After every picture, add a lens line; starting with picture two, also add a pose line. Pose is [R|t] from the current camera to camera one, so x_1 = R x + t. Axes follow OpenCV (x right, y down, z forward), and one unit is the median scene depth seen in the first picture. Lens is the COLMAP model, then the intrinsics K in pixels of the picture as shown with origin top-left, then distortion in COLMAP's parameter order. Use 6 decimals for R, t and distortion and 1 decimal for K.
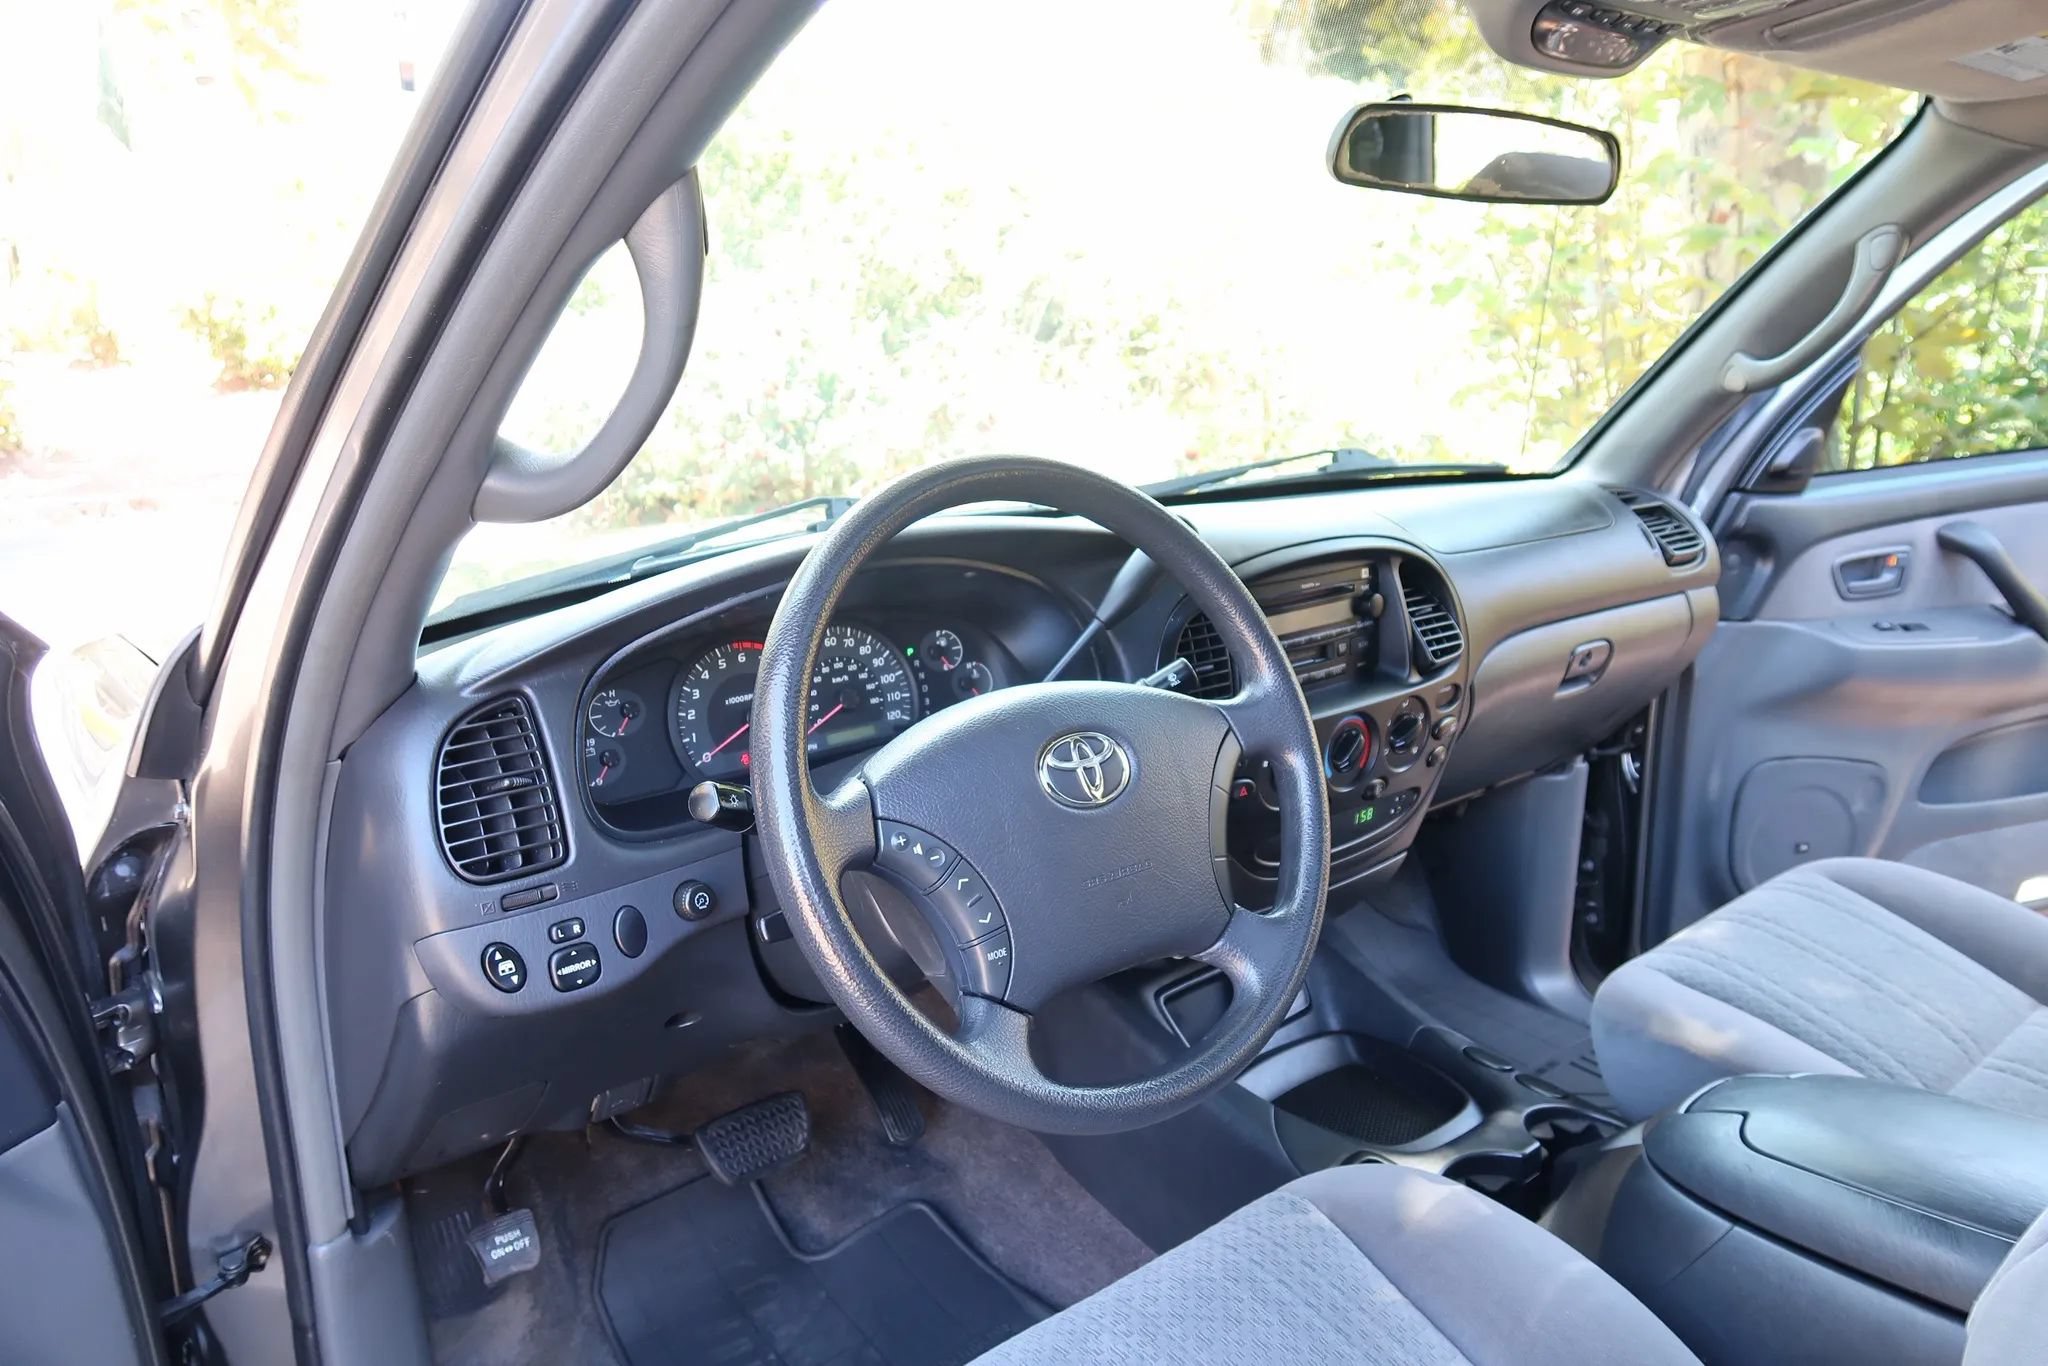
lens RADIAL K [[1406.3, 0, 1024.0], [0, 1406.3, 683.0], [0, 0, 1]] dist [-0.028240, 0.004927]
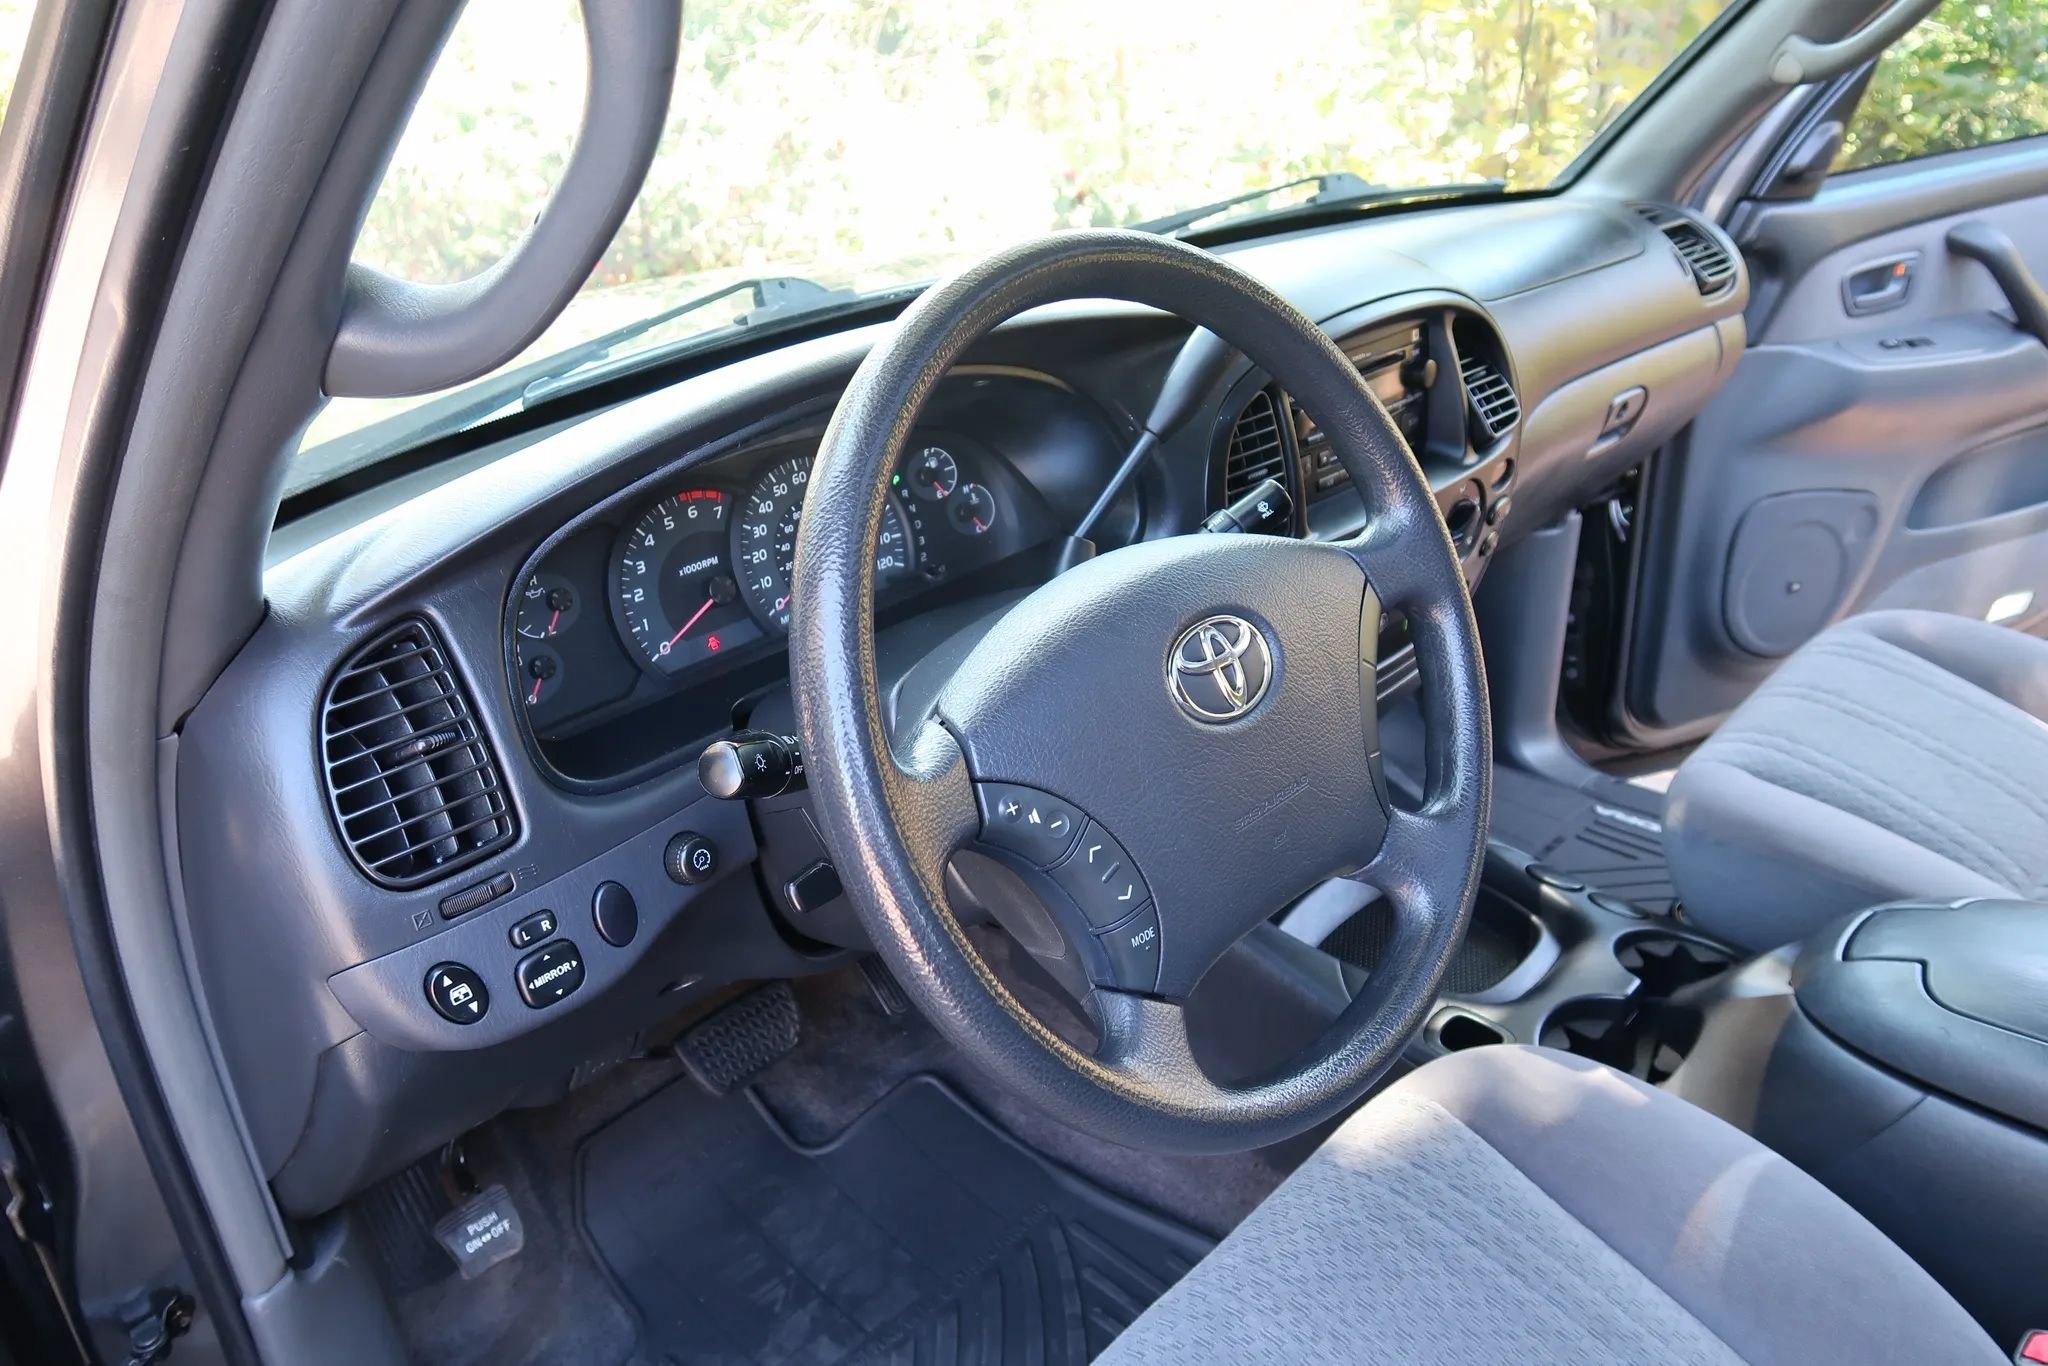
lens RADIAL K [[1406.3, 0, 1024.0], [0, 1406.3, 683.0], [0, 0, 1]] dist [-0.028240, 0.004927]
pose [[0.992547, -0.084440, 0.087862, -0.087116], [0.066659, 0.979790, 0.188596, -0.053763], [-0.102012, -0.181334, 0.978116, 0.192282]]
